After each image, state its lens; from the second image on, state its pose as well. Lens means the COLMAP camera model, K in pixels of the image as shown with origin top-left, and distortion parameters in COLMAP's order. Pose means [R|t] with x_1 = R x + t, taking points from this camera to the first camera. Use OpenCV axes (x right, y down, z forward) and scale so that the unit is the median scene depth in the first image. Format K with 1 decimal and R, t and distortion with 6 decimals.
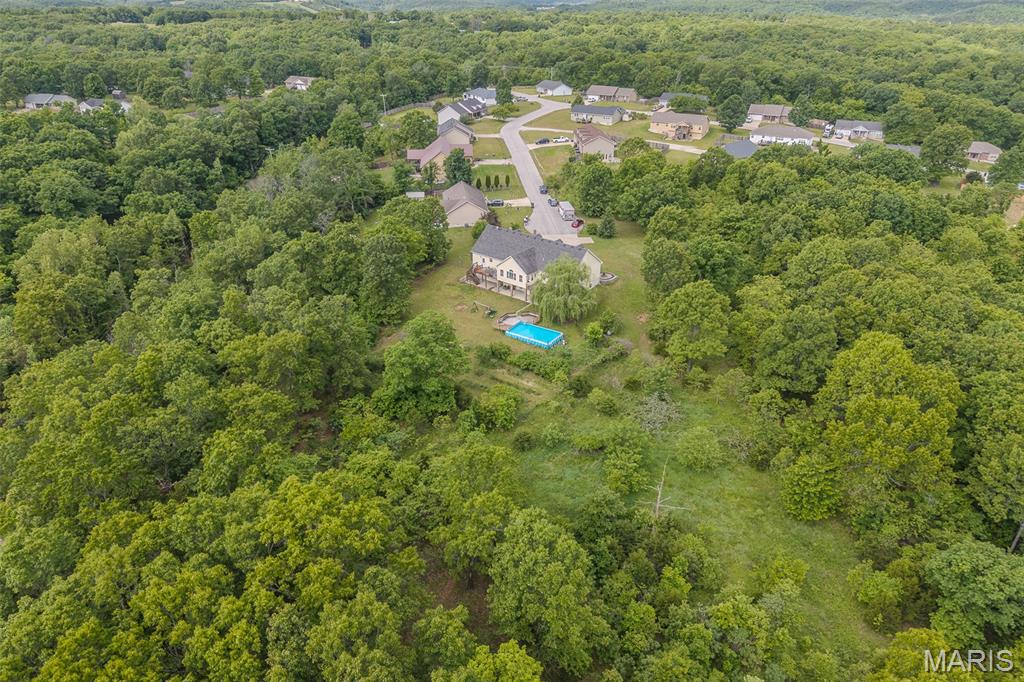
lens RADIAL K [[687.8, 0, 512.0], [0, 687.8, 341.0], [0, 0, 1]] dist [0.026568, -0.026243]
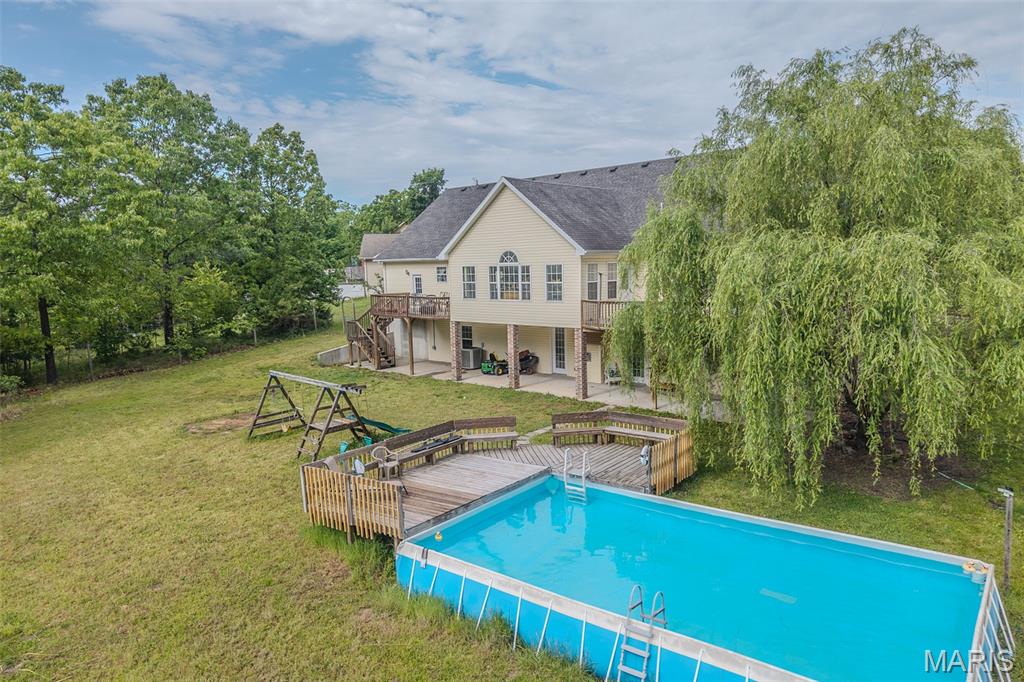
lens RADIAL K [[687.8, 0, 512.0], [0, 687.8, 341.0], [0, 0, 1]] dist [0.026568, -0.026243]
pose [[0.996733, -0.020257, -0.078188, 0.016676], [-0.008165, 0.937808, -0.347060, -0.006914], [0.080356, 0.346564, 0.934578, 0.873214]]
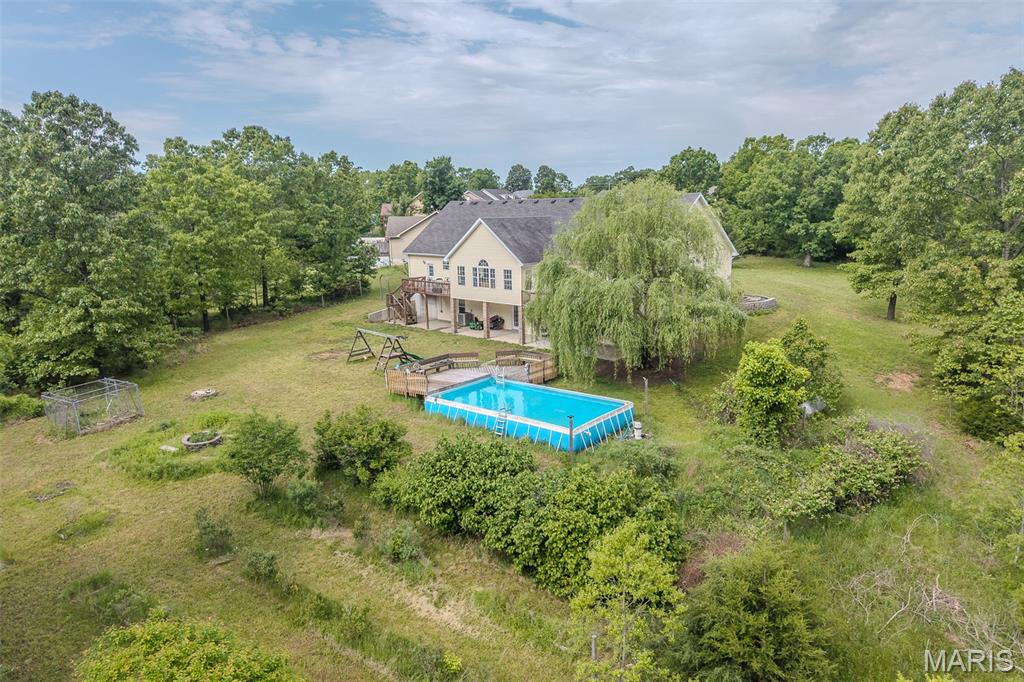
lens RADIAL K [[687.8, 0, 512.0], [0, 687.8, 341.0], [0, 0, 1]] dist [0.026568, -0.026243]
pose [[0.995603, -0.004011, -0.093589, 0.050799], [-0.021762, 0.961846, -0.272725, 0.038110], [0.091112, 0.273563, 0.957529, 0.714005]]
